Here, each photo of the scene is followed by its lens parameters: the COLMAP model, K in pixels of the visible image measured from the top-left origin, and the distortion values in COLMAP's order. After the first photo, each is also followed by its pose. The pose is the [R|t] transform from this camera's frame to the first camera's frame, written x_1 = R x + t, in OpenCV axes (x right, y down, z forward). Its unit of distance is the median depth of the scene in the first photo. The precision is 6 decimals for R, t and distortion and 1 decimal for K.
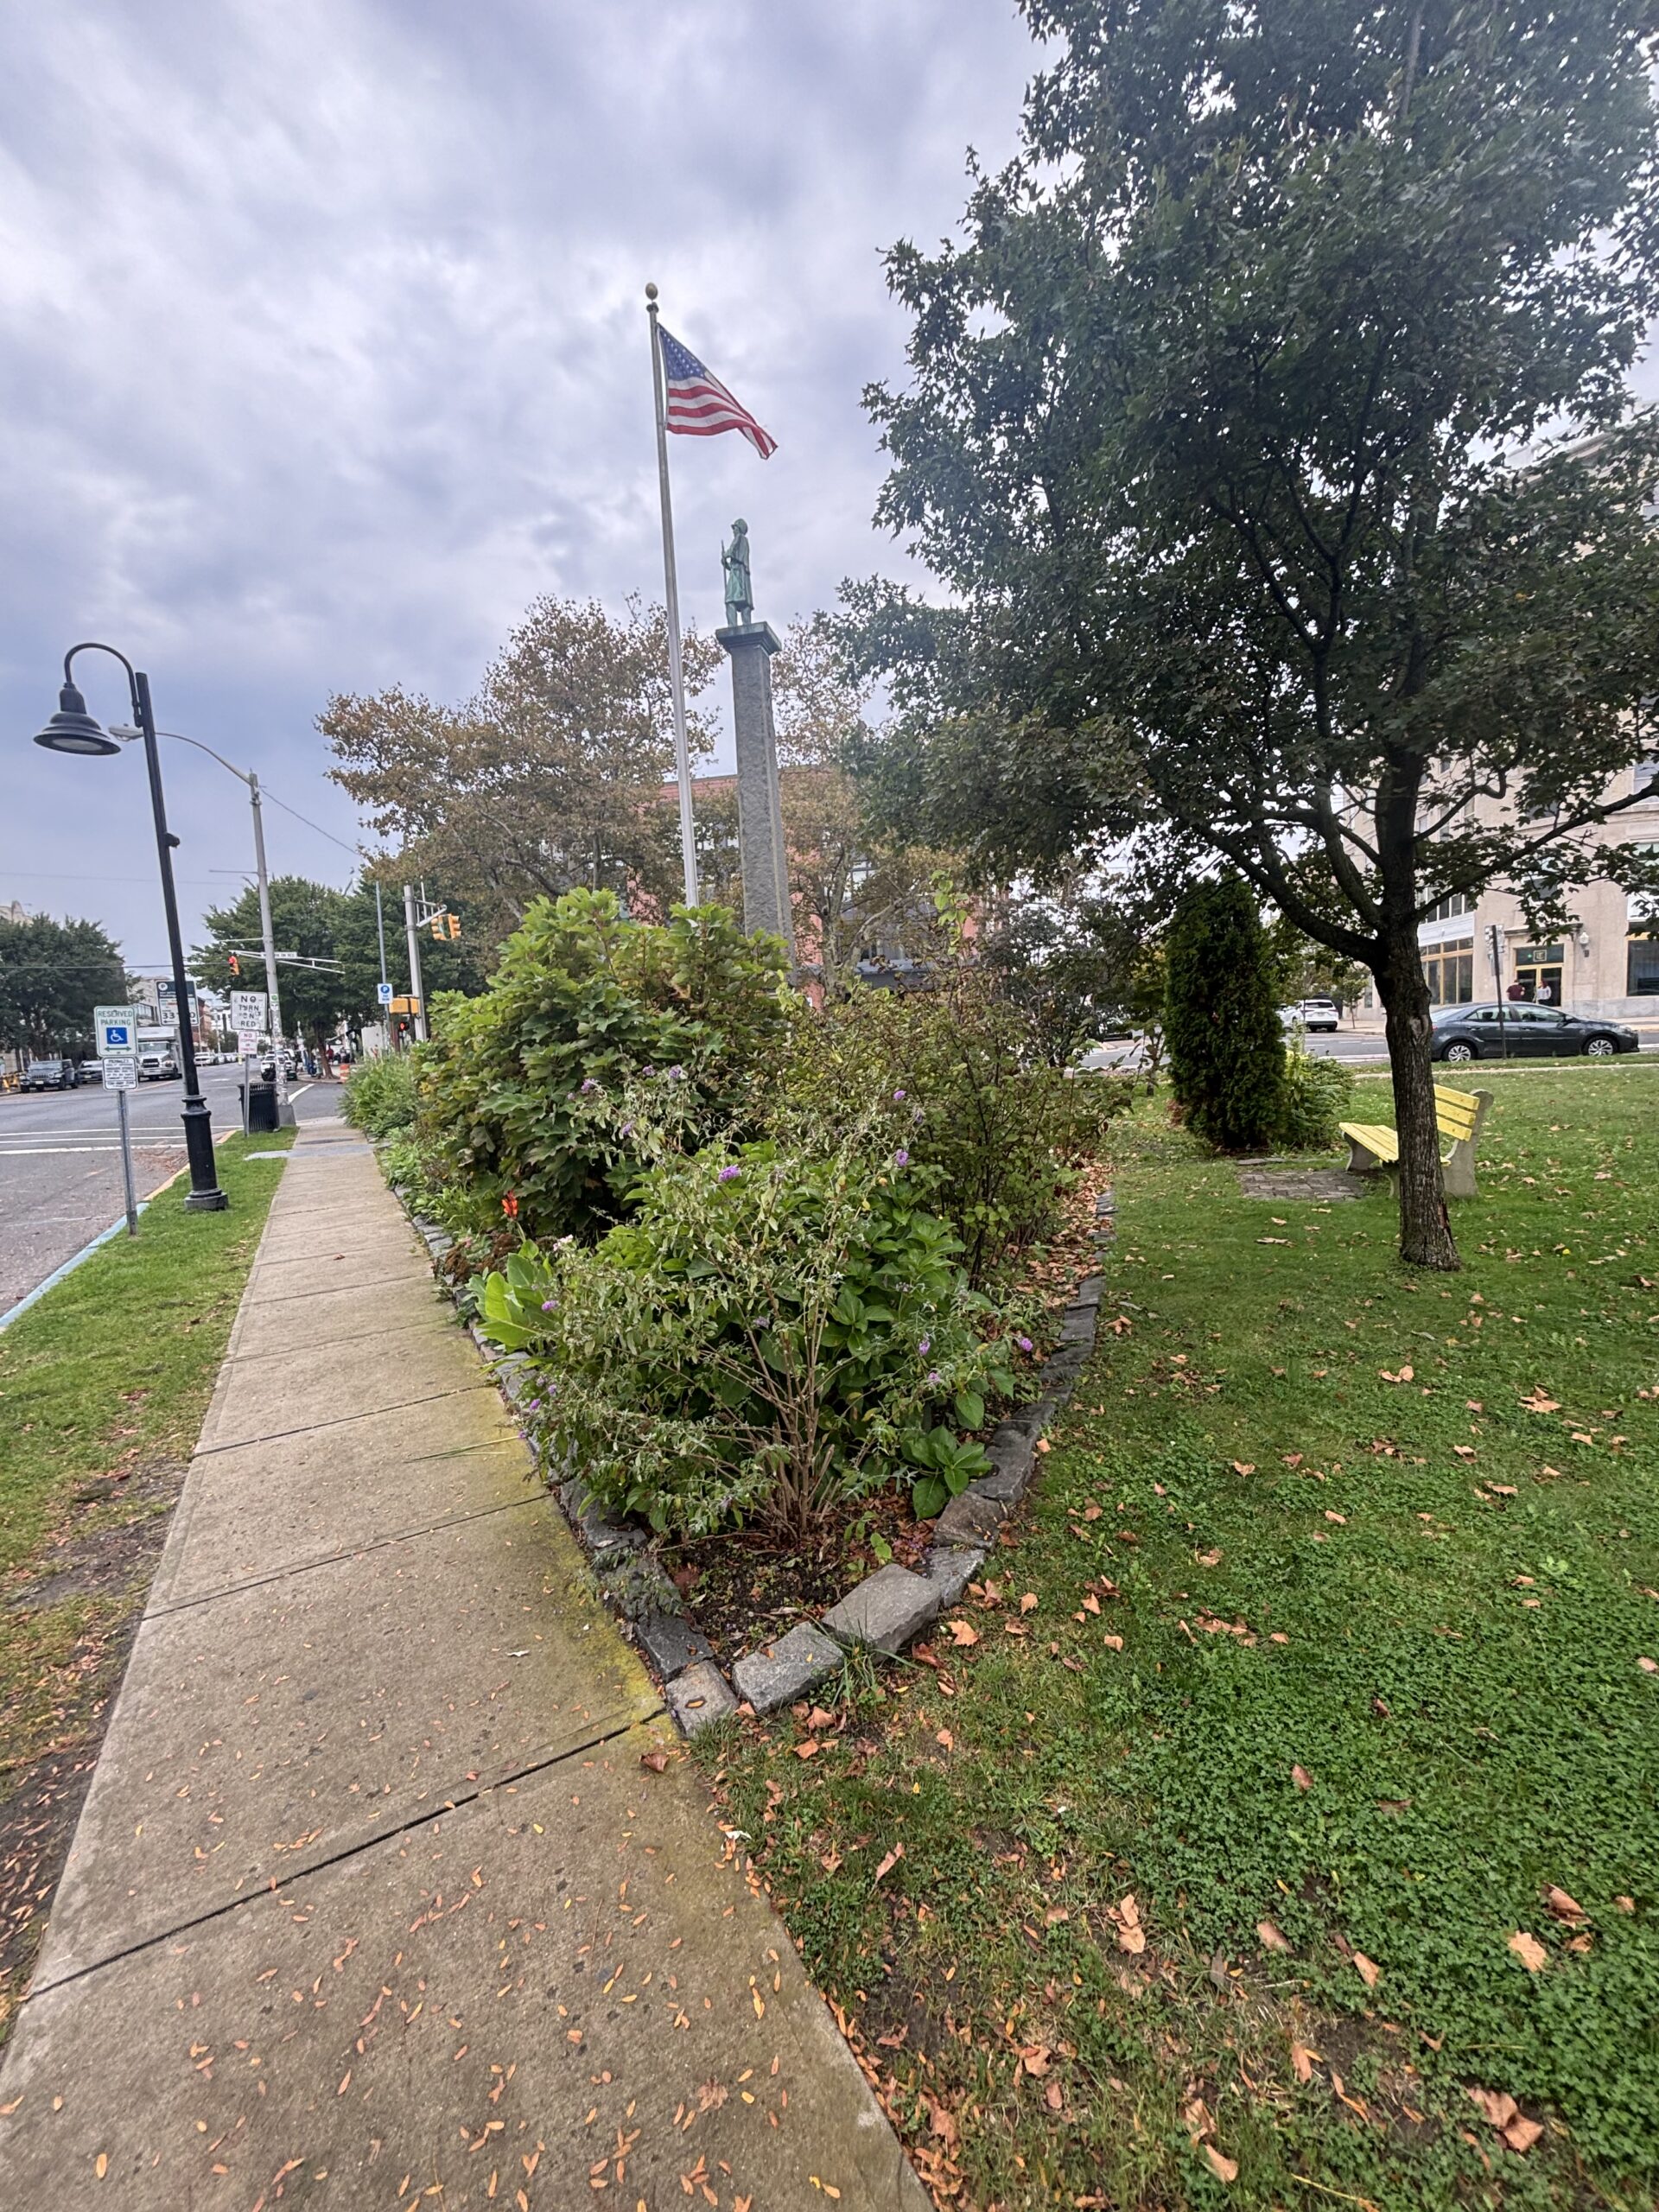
lens RADIAL K [[883.0, 0, 822.8], [0, 883.0, 1098.8], [0, 0, 1]] dist [-0.000788, 0.001028]
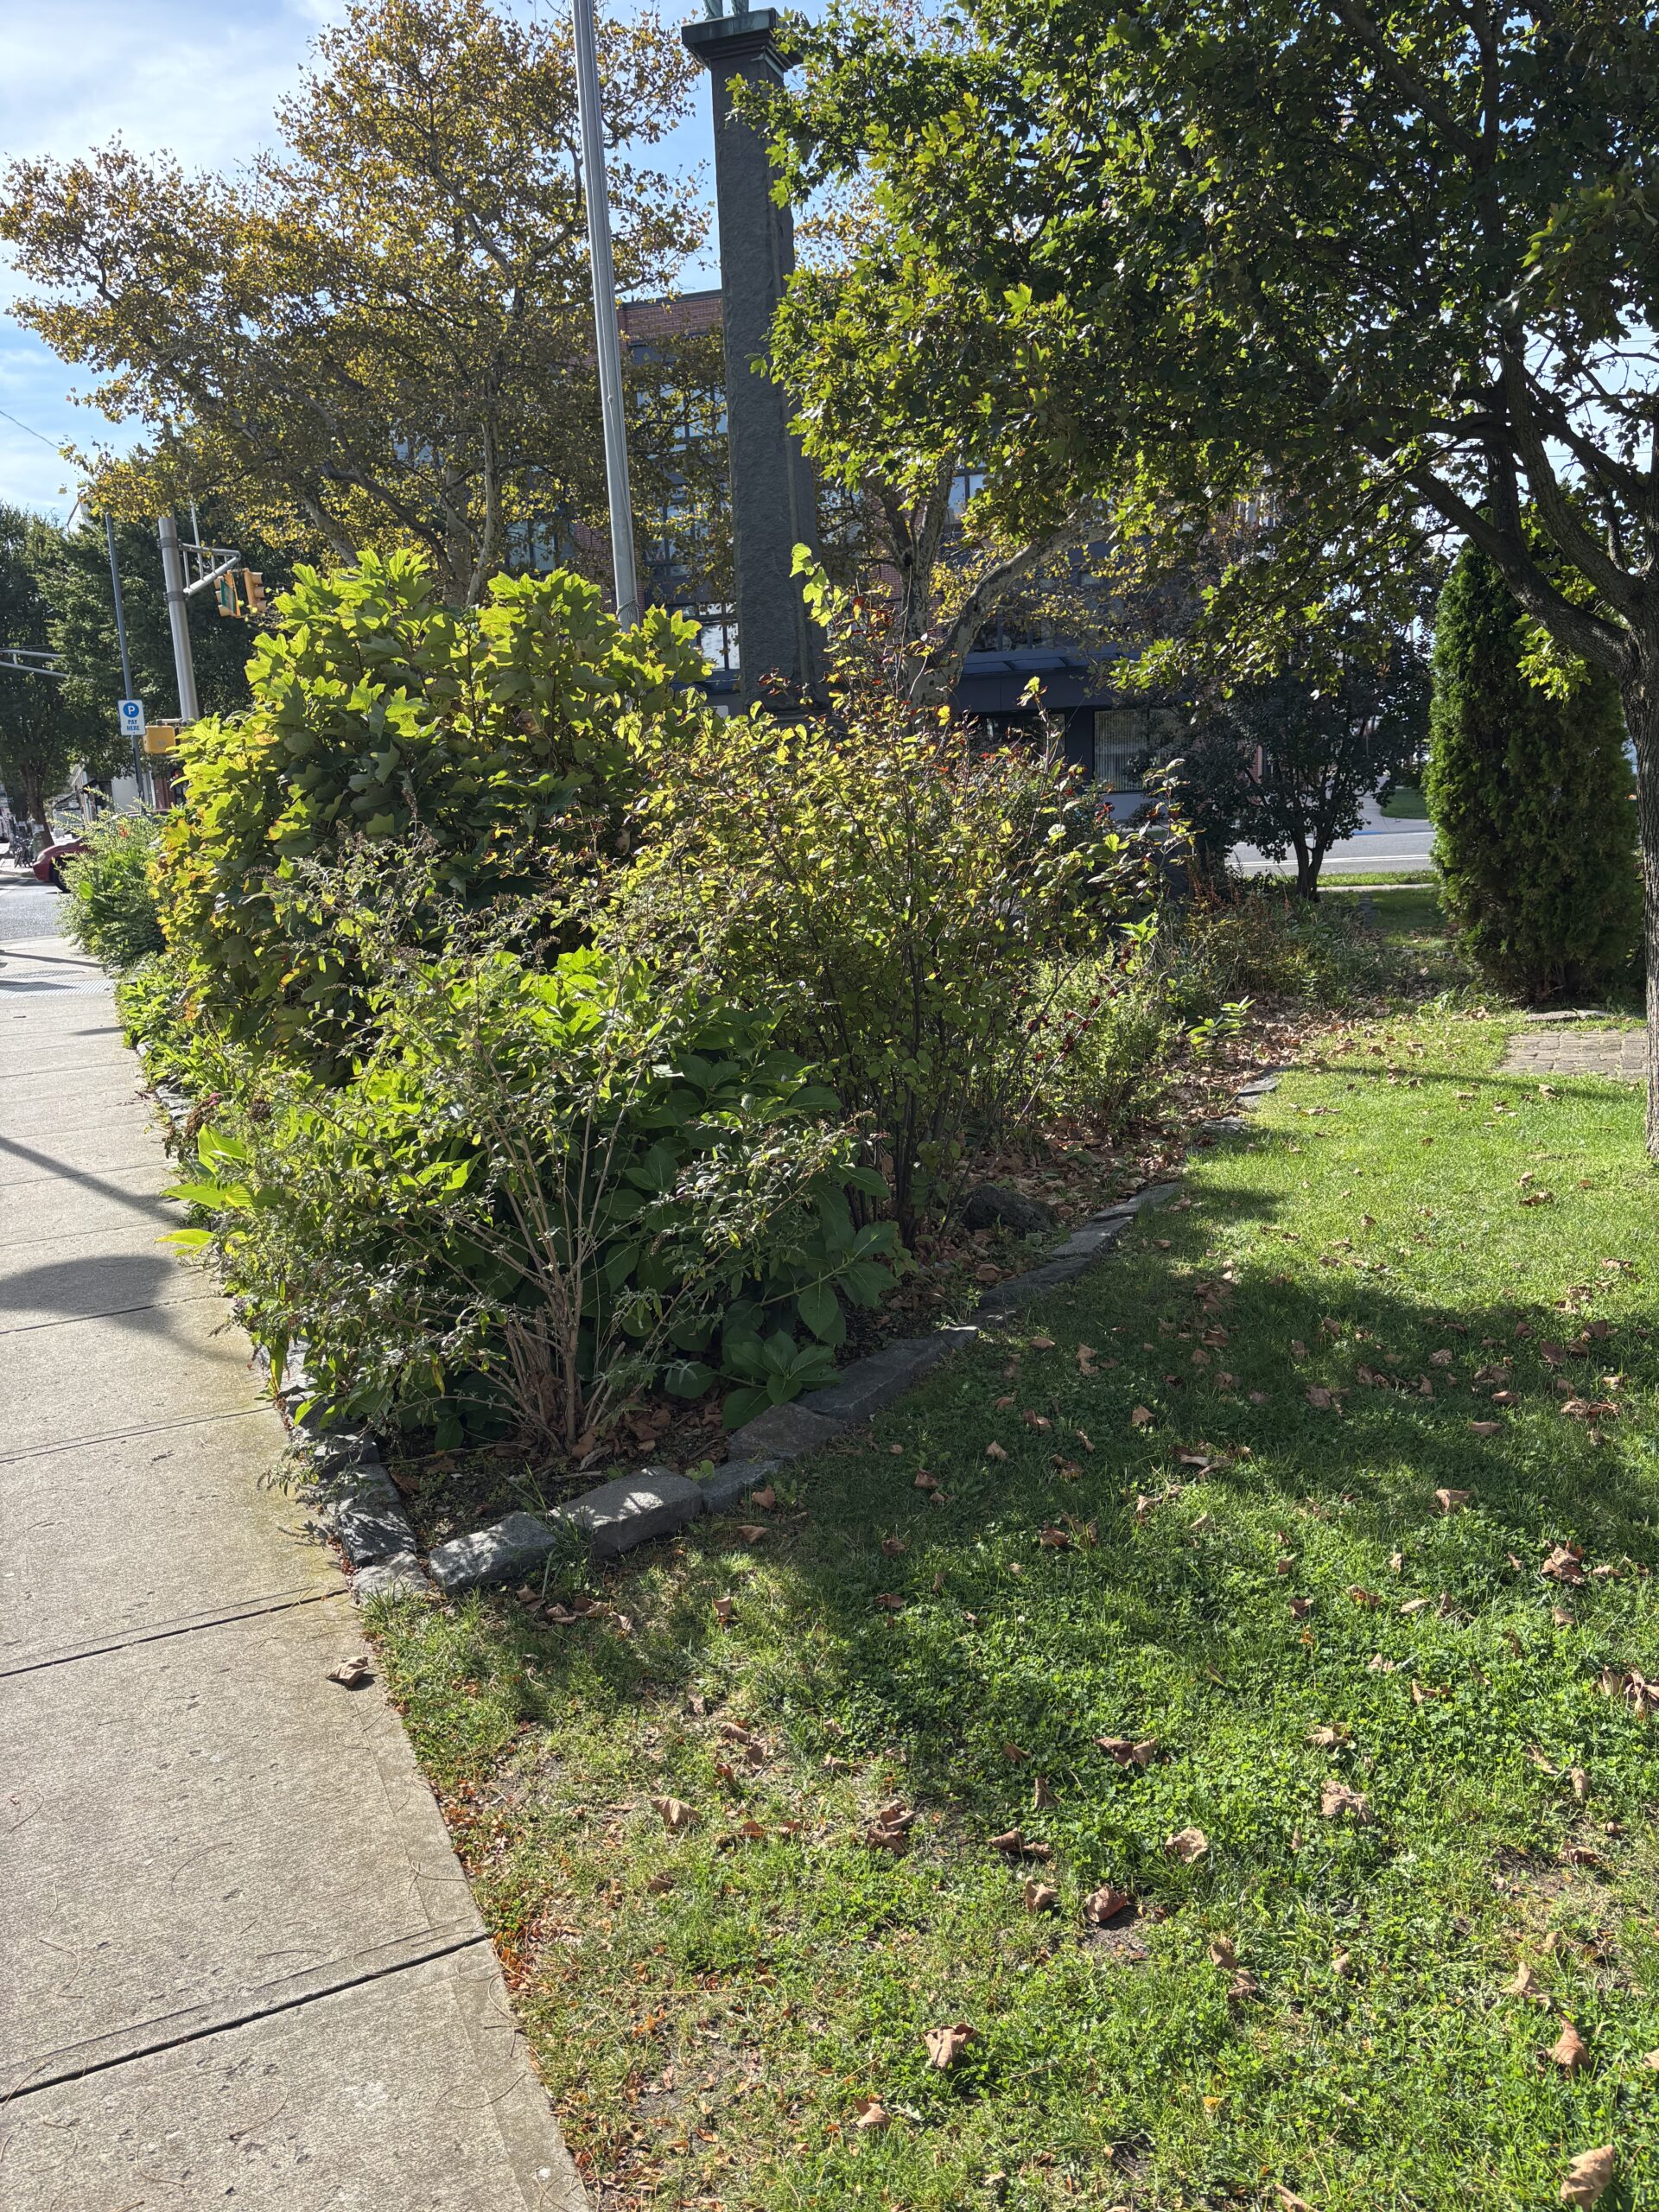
lens RADIAL K [[1693.4, 0, 829.5], [0, 1693.4, 1106.0], [0, 0, 1]] dist [0.039172, -0.004320]
pose [[0.995516, 0.017787, -0.092902, 0.064457], [-0.007473, 0.993880, 0.110208, 0.005425], [0.094294, -0.109019, 0.989557, -0.079609]]
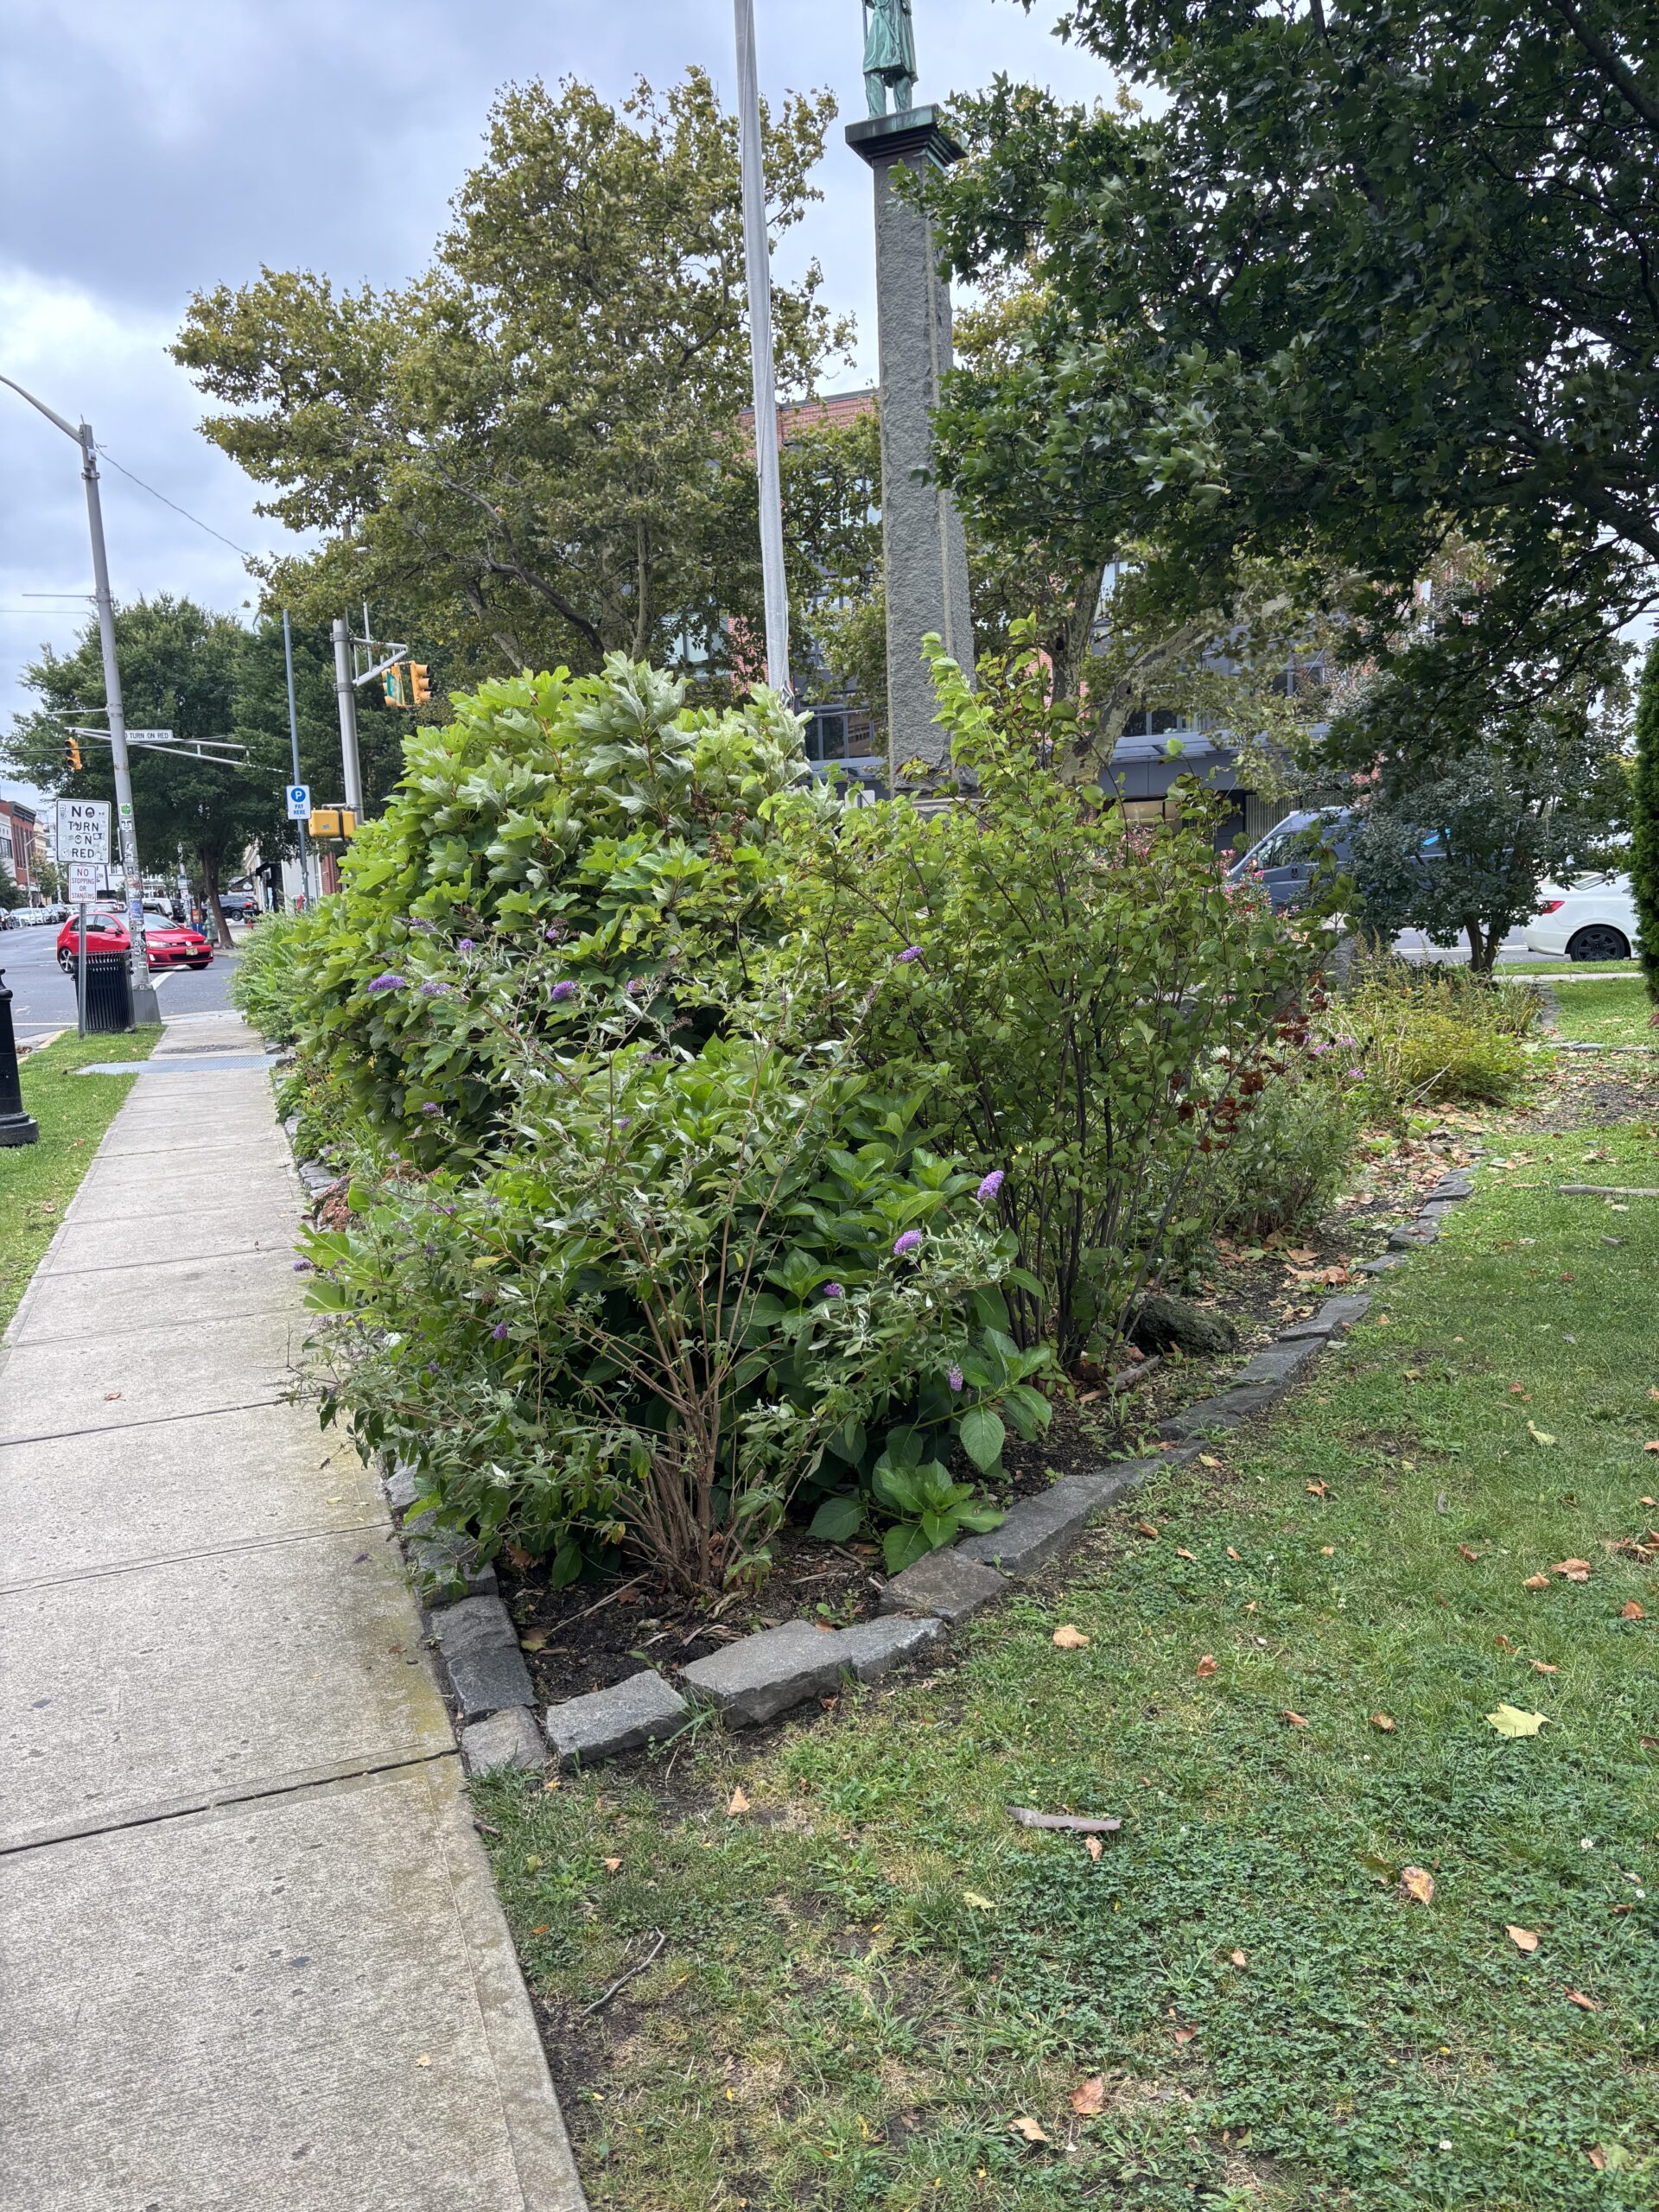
lens RADIAL K [[1673.5, 0, 829.5], [0, 1673.5, 1106.0], [0, 0, 1]] dist [0.022125, -0.003689]
pose [[0.984435, 0.028629, -0.173402, 0.056980], [-0.017621, 0.997750, 0.064692, 0.004489], [0.174864, -0.060629, 0.982724, -0.052186]]
